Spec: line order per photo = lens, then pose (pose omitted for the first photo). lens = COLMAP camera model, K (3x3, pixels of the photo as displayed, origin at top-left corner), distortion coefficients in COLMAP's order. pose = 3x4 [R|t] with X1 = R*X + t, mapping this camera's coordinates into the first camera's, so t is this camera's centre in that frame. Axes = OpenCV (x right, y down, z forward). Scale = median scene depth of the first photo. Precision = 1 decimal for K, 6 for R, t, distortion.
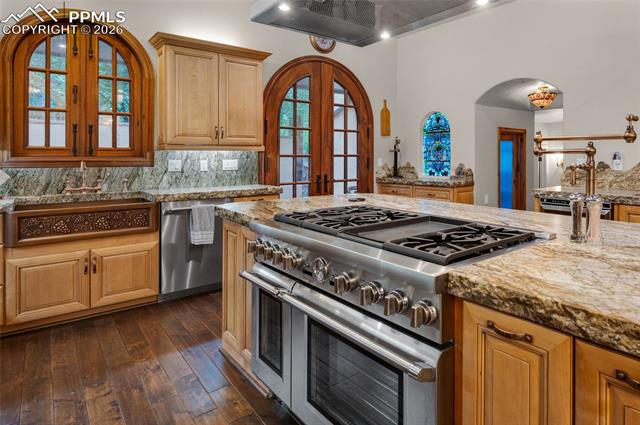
lens RADIAL K [[390.5, 0, 396.1], [0, 390.5, 156.6], [0, 0, 1]] dist [-0.000733, -0.000116]
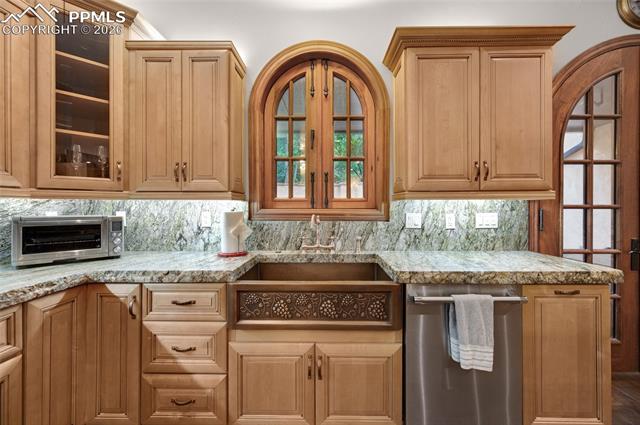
lens RADIAL K [[256.8, 0, 320.1], [0, 256.8, 206.6], [0, 0, 1]] dist [-0.000224, -0.000198]
pose [[0.717086, -0.001420, -0.696983, -0.347848], [0.000834, 0.999999, -0.001180, -0.003171], [0.696984, 0.000265, 0.717086, 0.514429]]
